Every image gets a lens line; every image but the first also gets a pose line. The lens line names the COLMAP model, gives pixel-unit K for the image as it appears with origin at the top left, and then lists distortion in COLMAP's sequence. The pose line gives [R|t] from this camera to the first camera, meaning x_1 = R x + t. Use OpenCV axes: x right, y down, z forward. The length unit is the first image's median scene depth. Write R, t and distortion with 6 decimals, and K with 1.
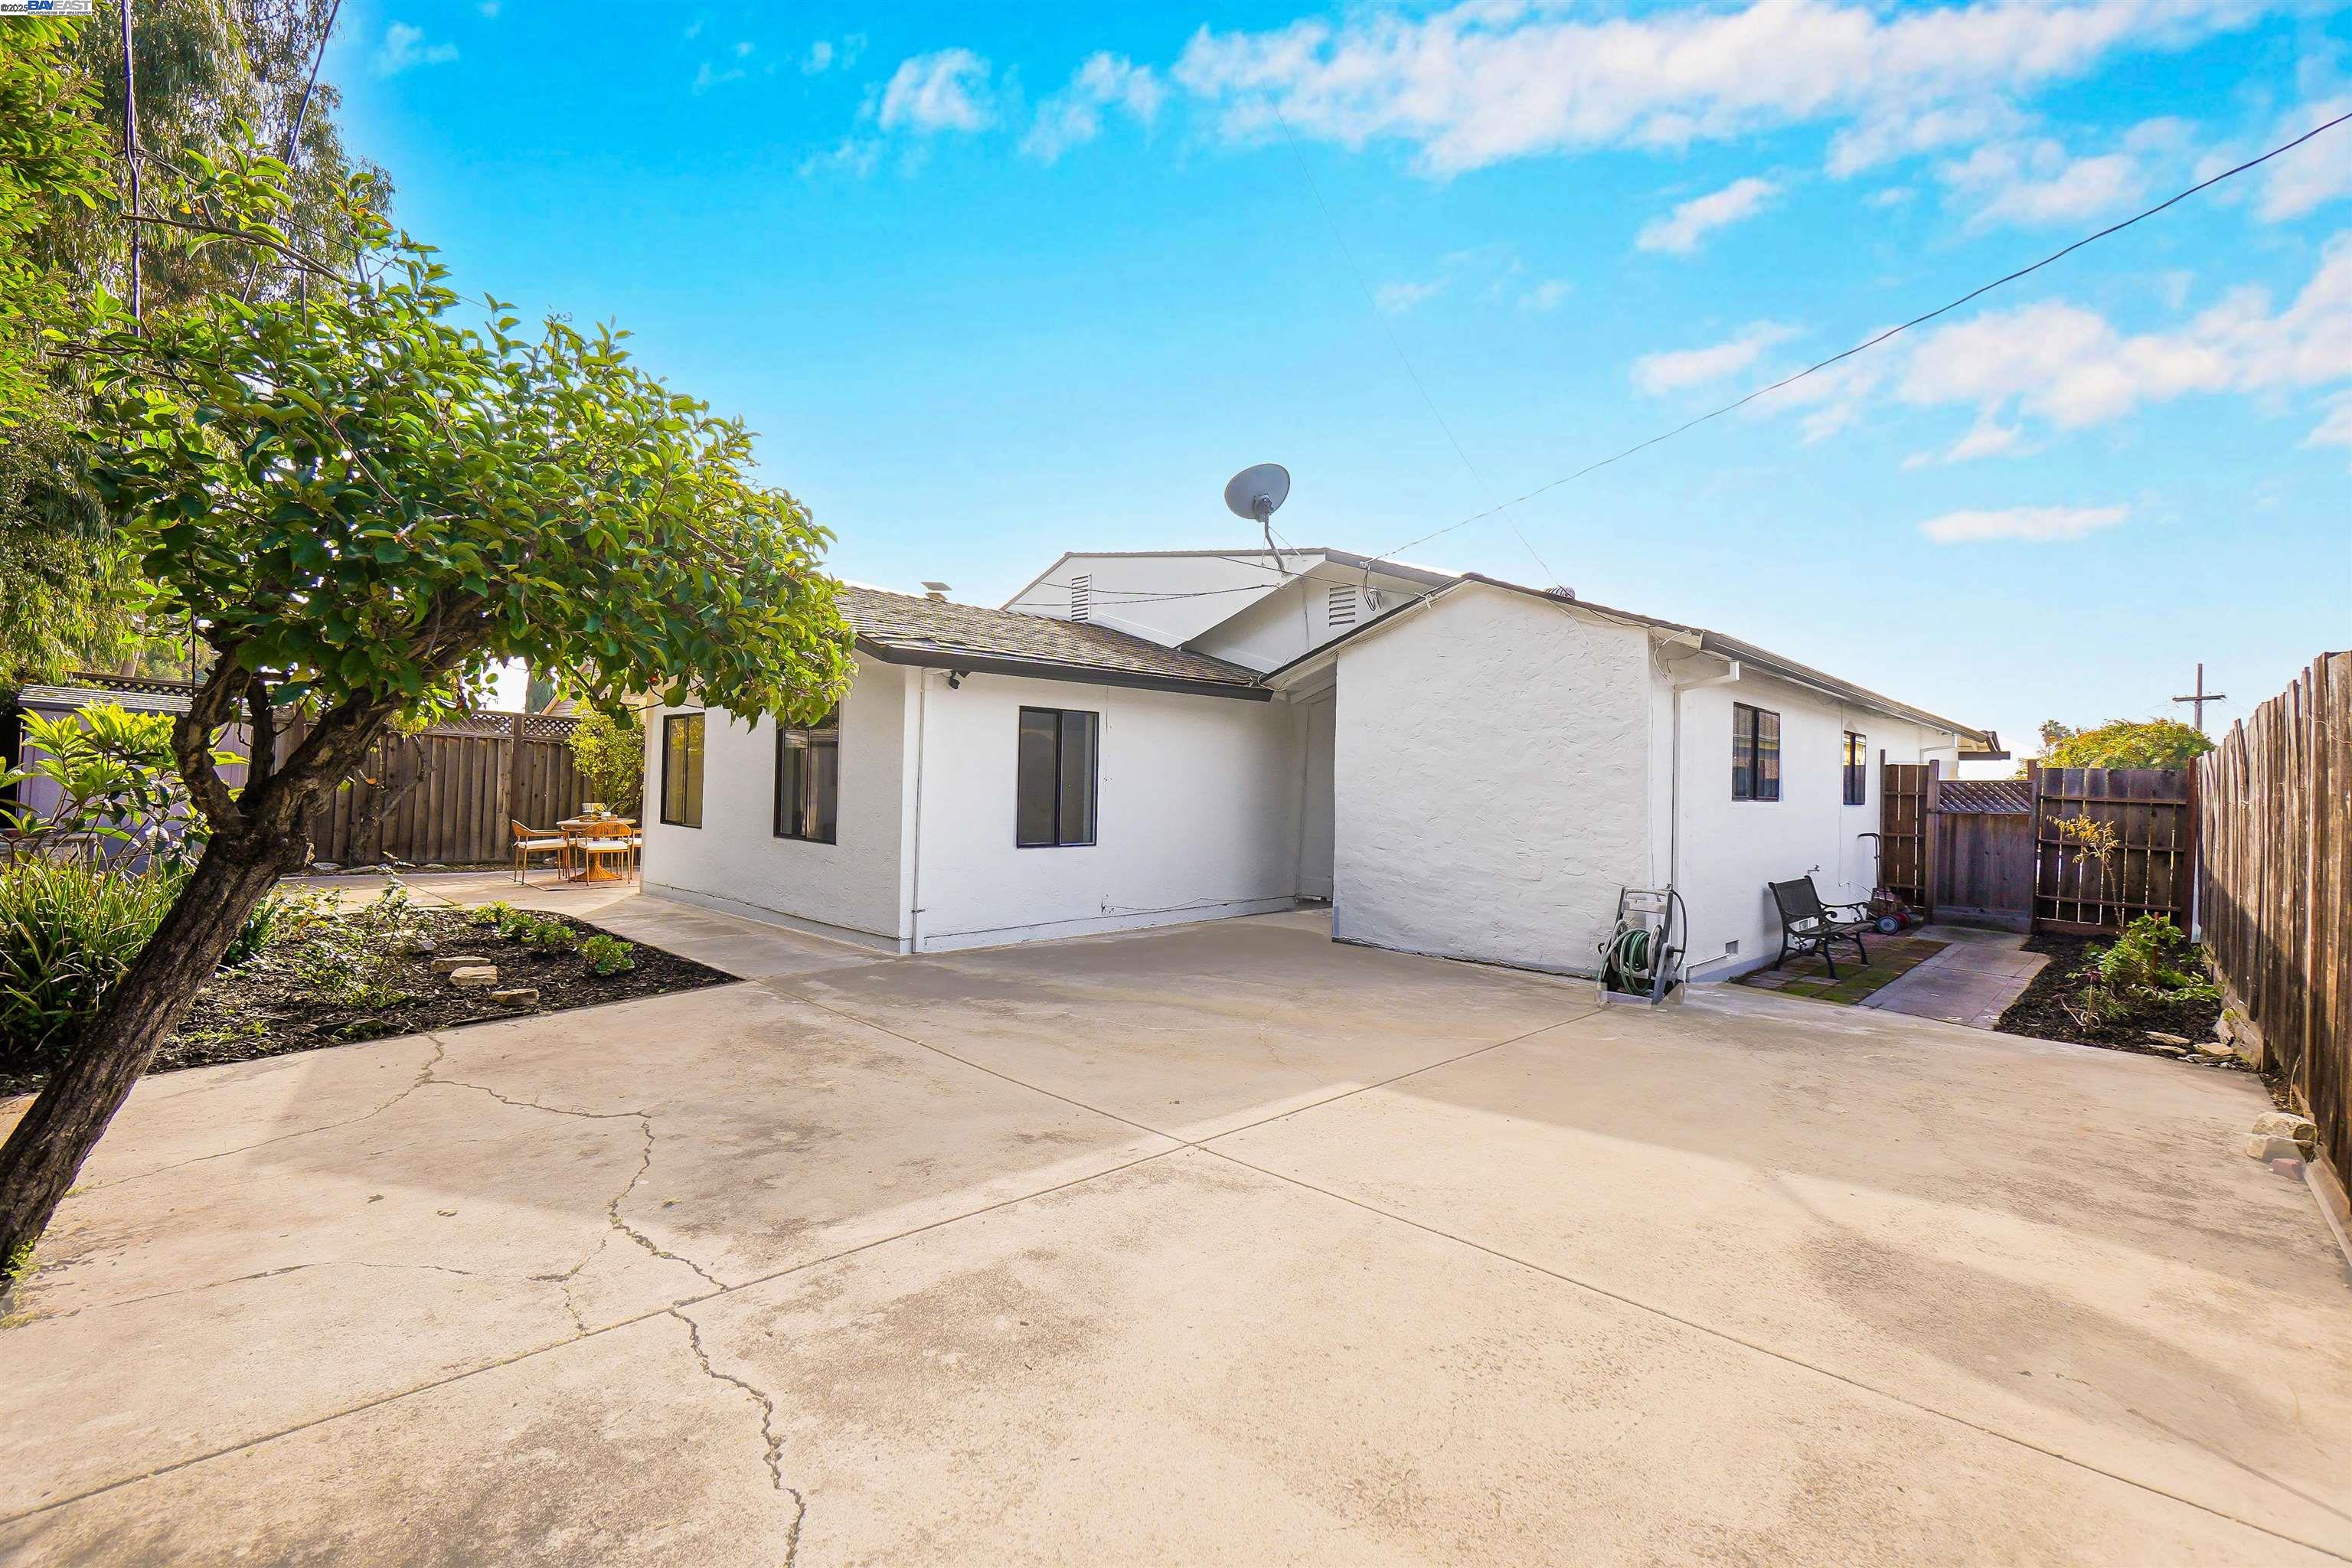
lens RADIAL K [[1011.7, 0, 1173.6], [0, 1011.7, 778.7], [0, 0, 1]] dist [-0.007088, 0.000757]
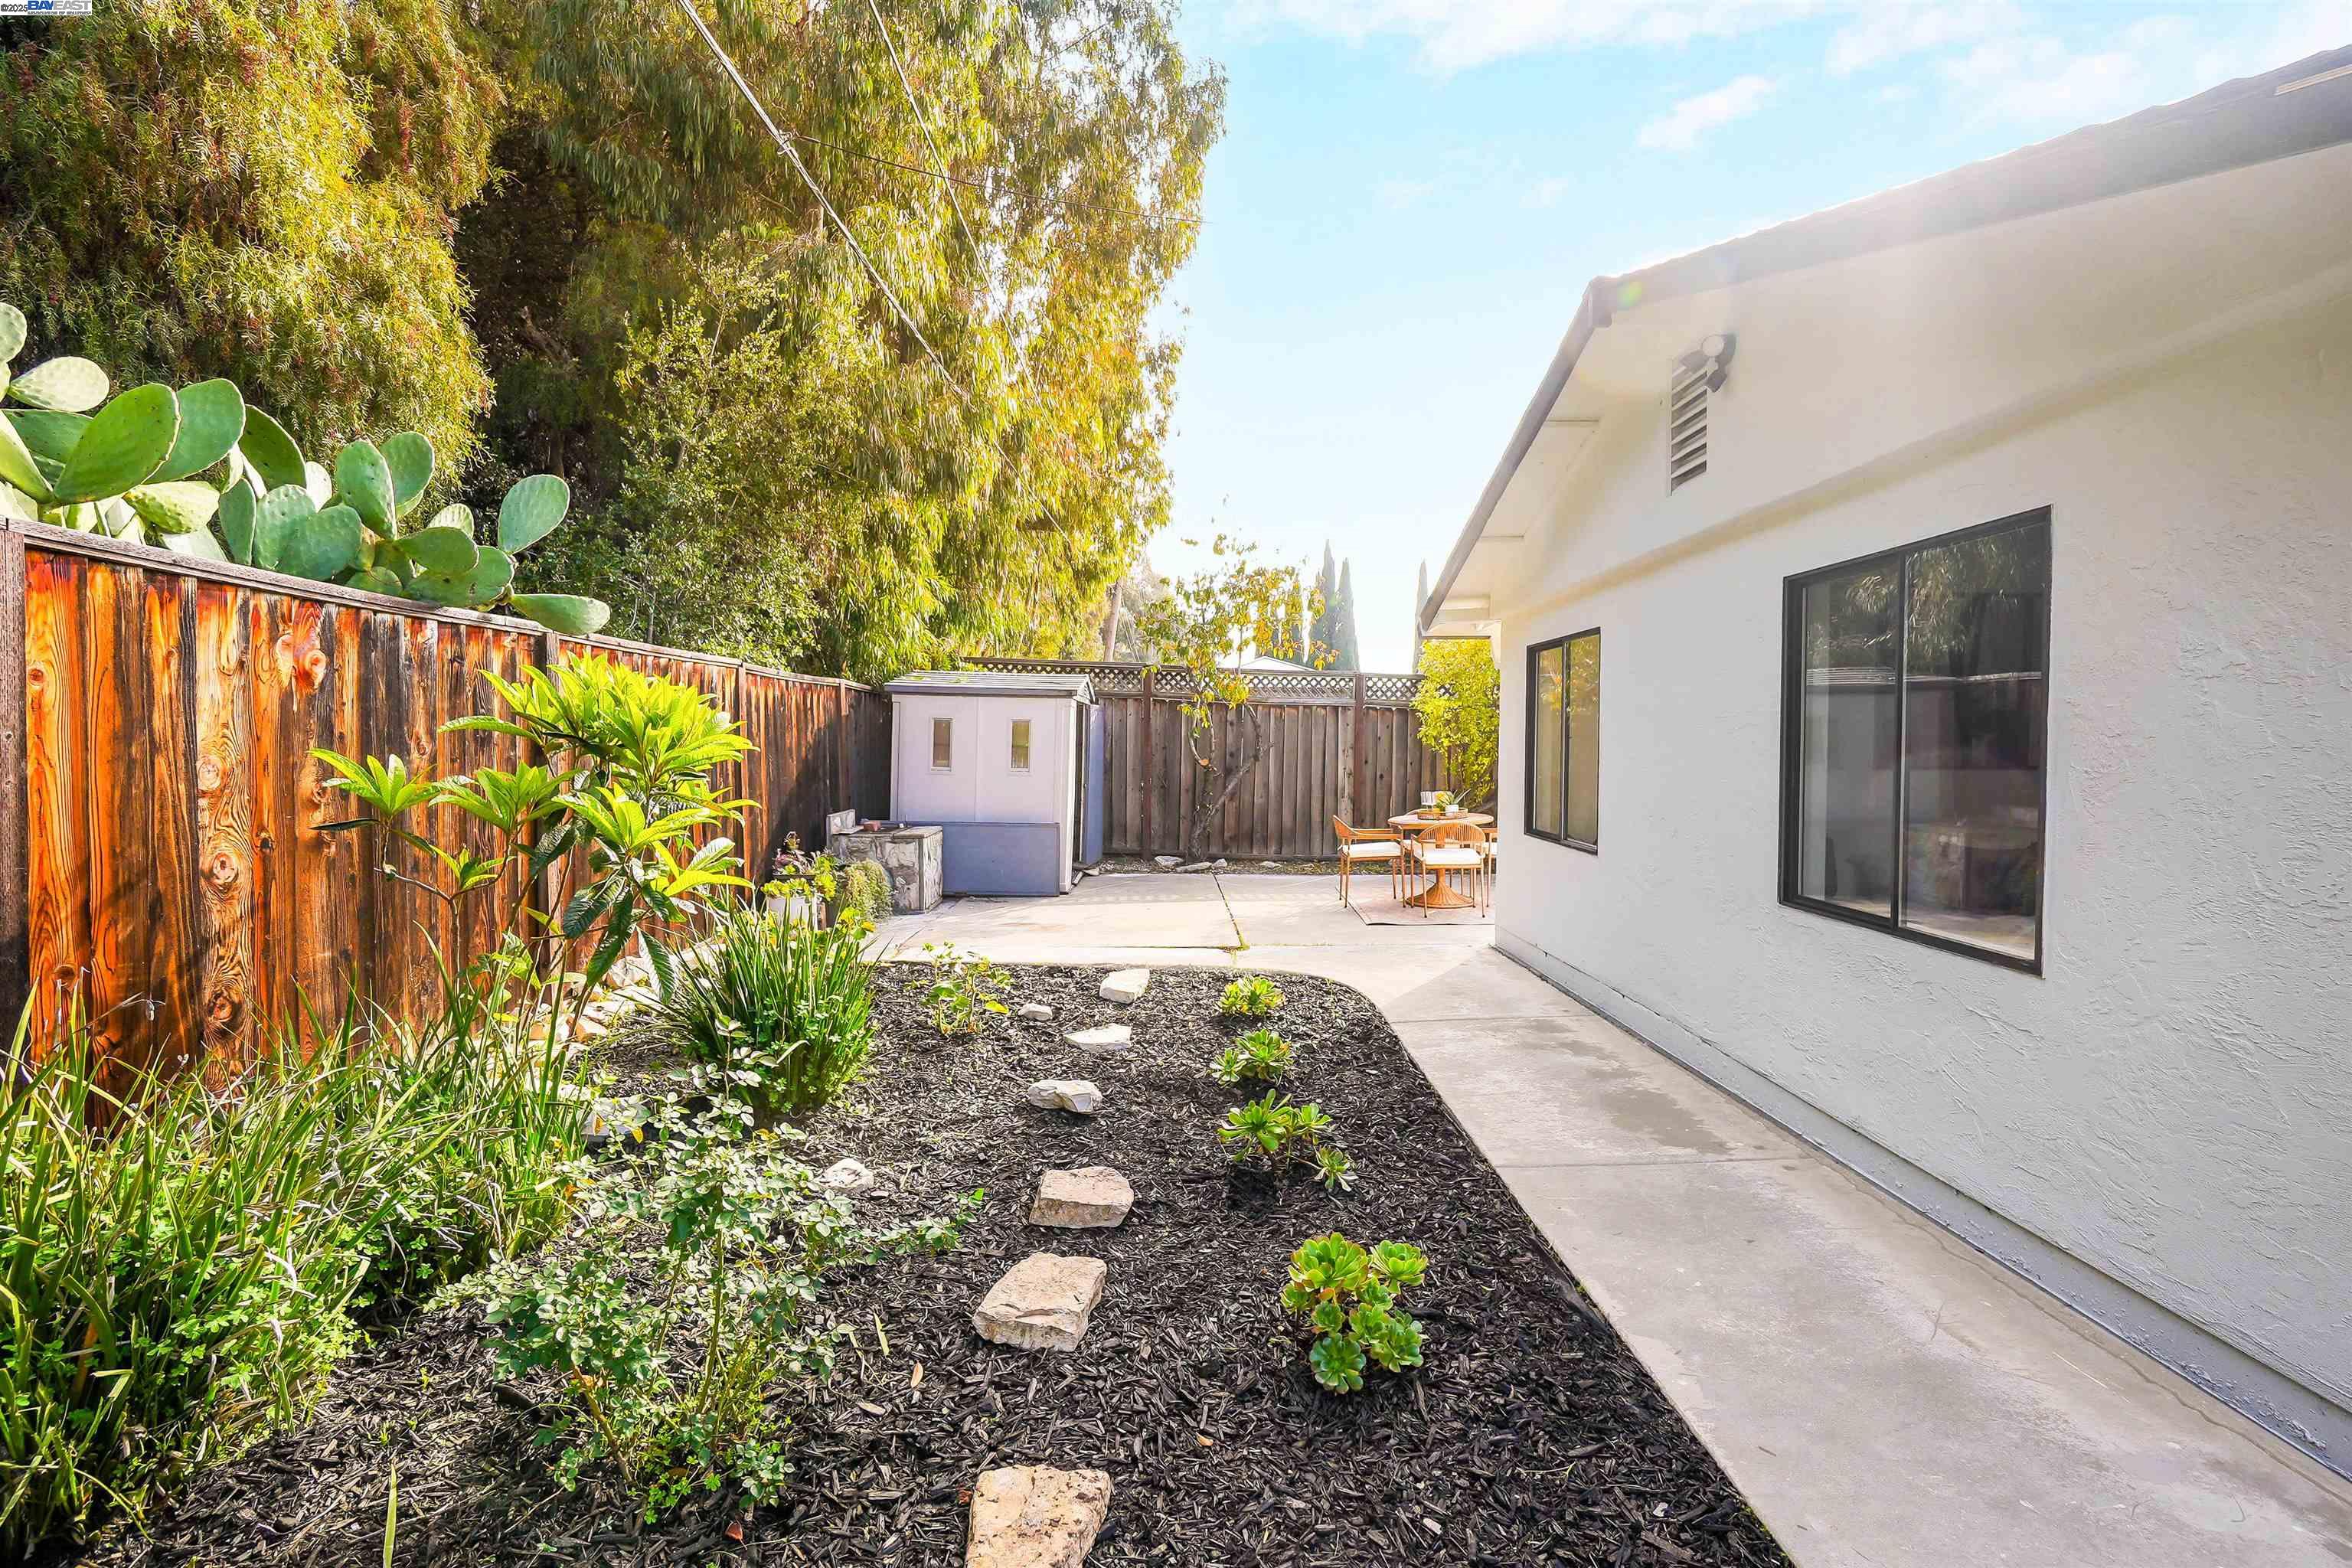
lens RADIAL K [[1053.0, 0, 1187.0], [0, 1053.0, 774.8], [0, 0, 1]] dist [-0.001613, 0.000263]
pose [[0.704941, -0.001065, -0.709265, -0.237278], [0.022800, 0.999516, 0.021160, -0.007901], [0.708900, -0.031088, 0.704624, 0.480908]]
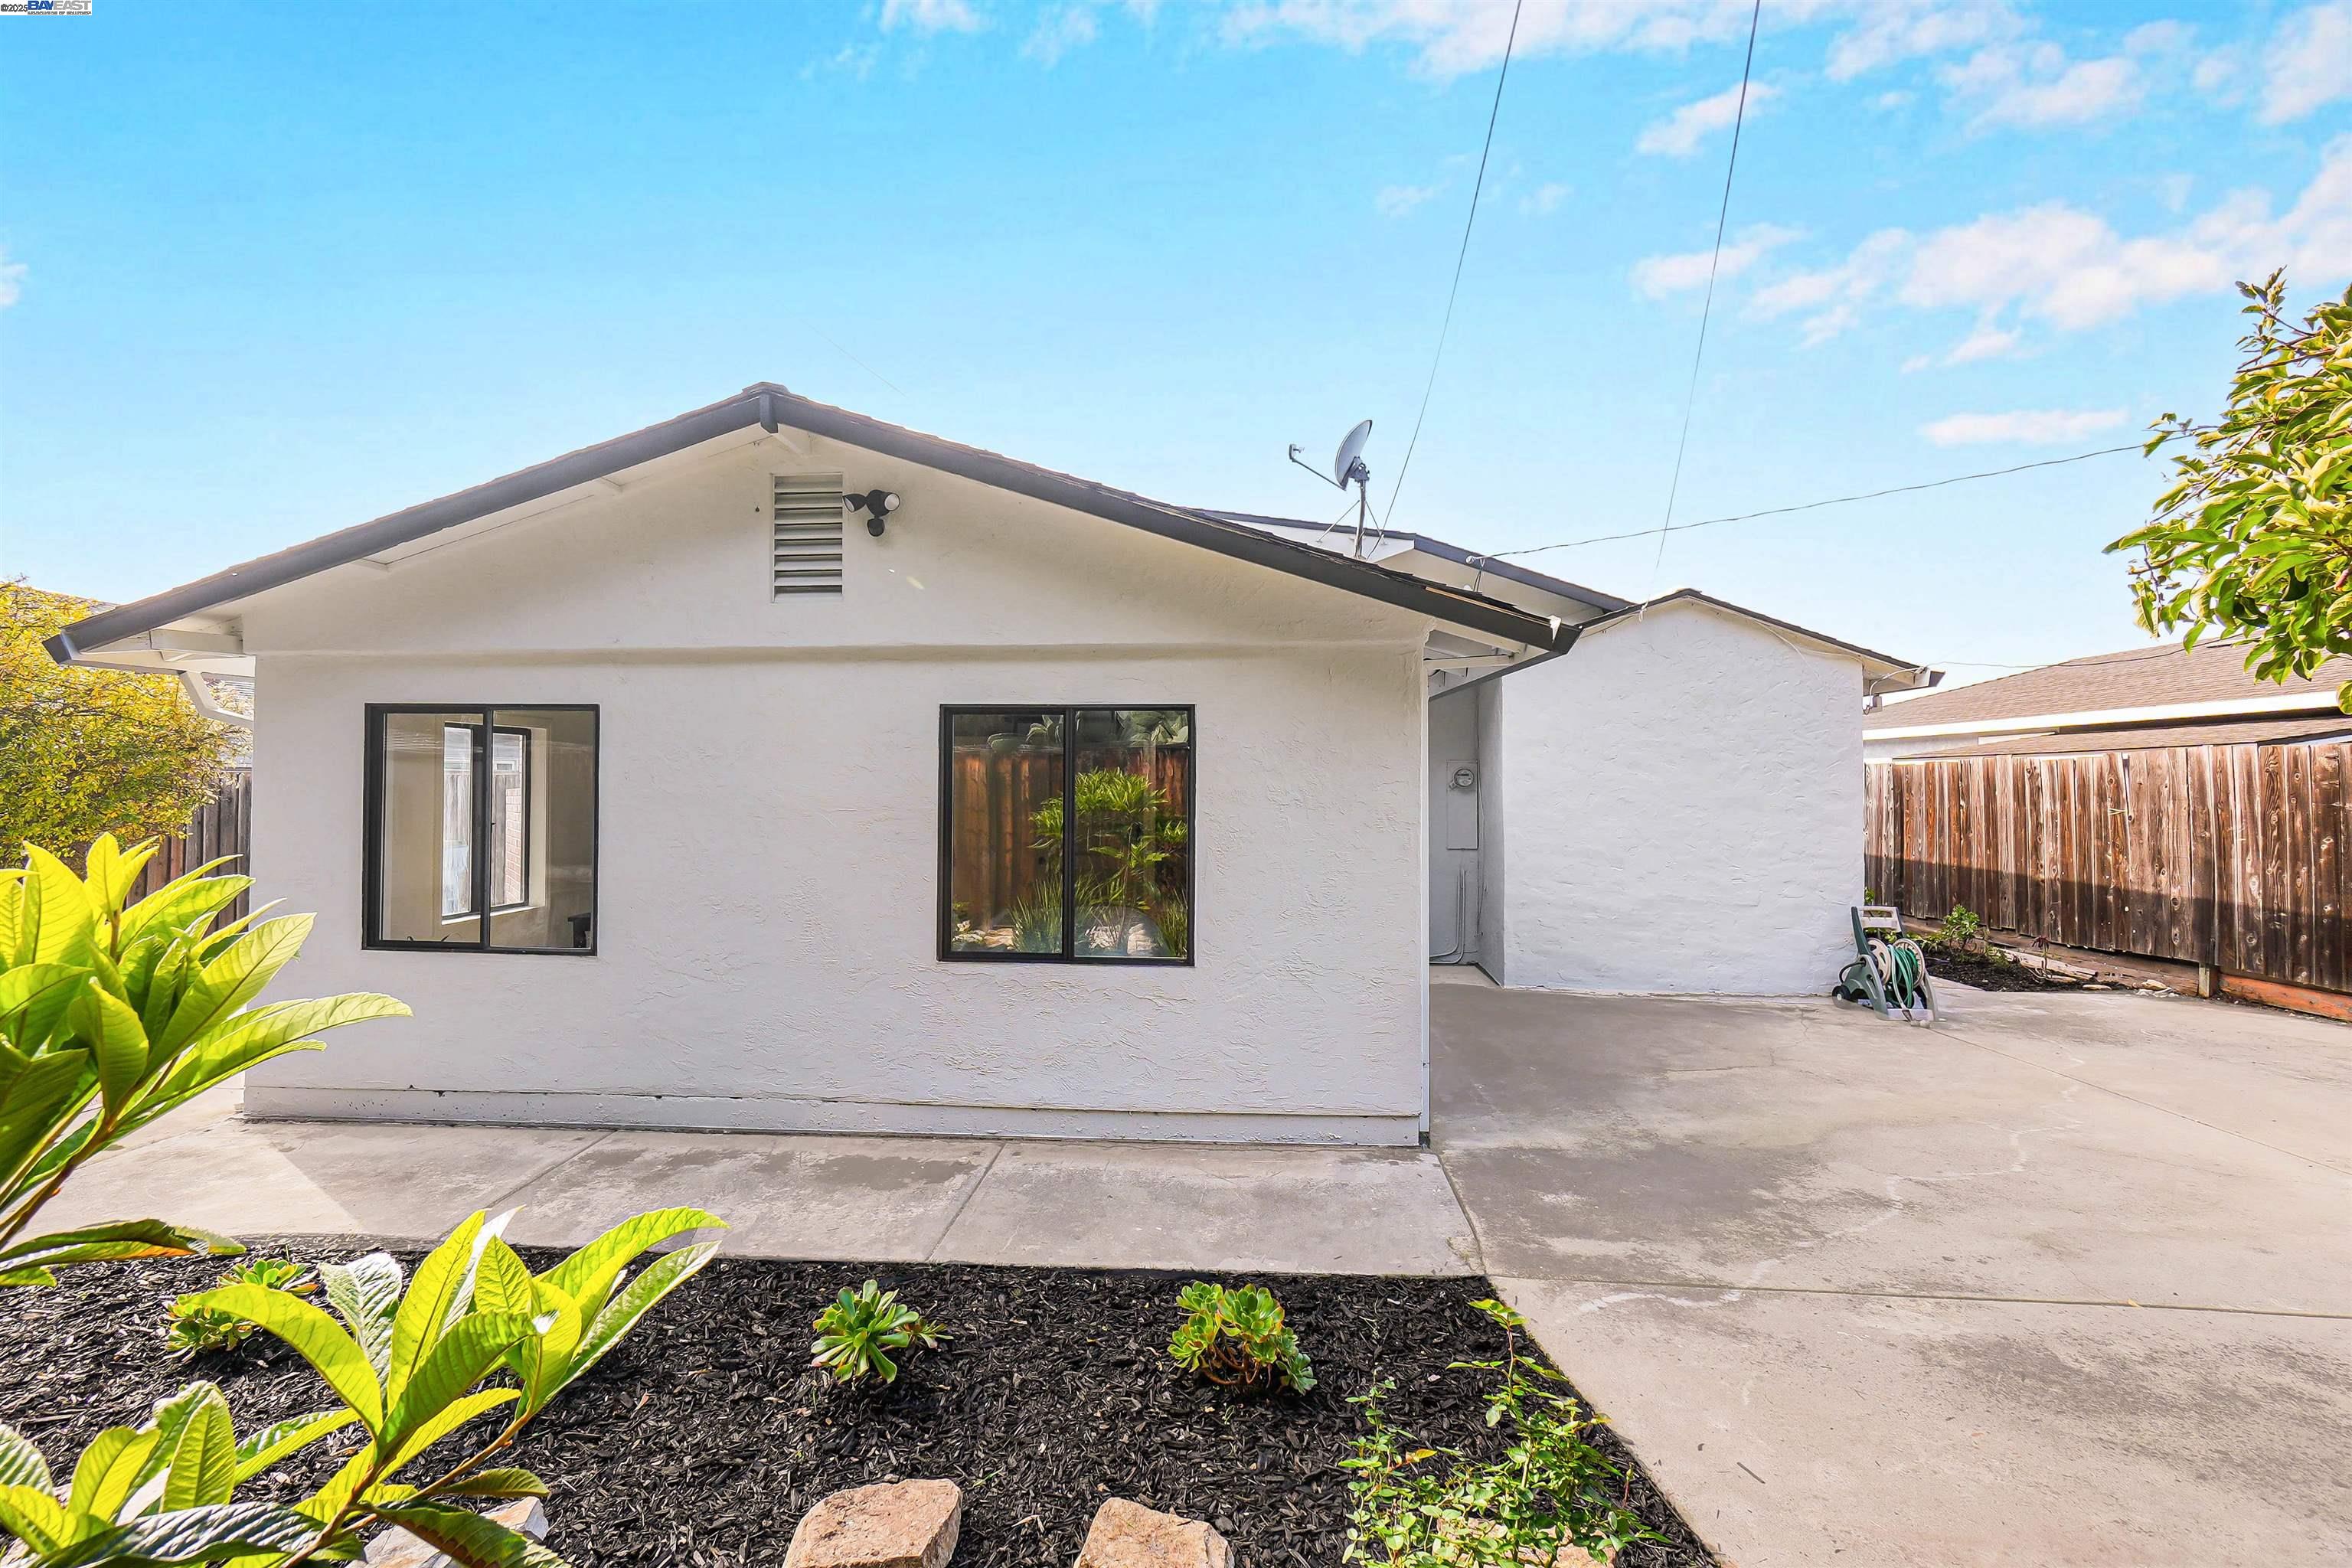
lens RADIAL K [[1011.7, 0, 1173.6], [0, 1011.7, 778.7], [0, 0, 1]] dist [-0.007088, 0.000757]
pose [[0.764388, -0.019900, 0.644449, -0.564438], [0.010813, 0.999779, 0.018048, -0.038375], [-0.644666, -0.006828, 0.764434, 0.477435]]
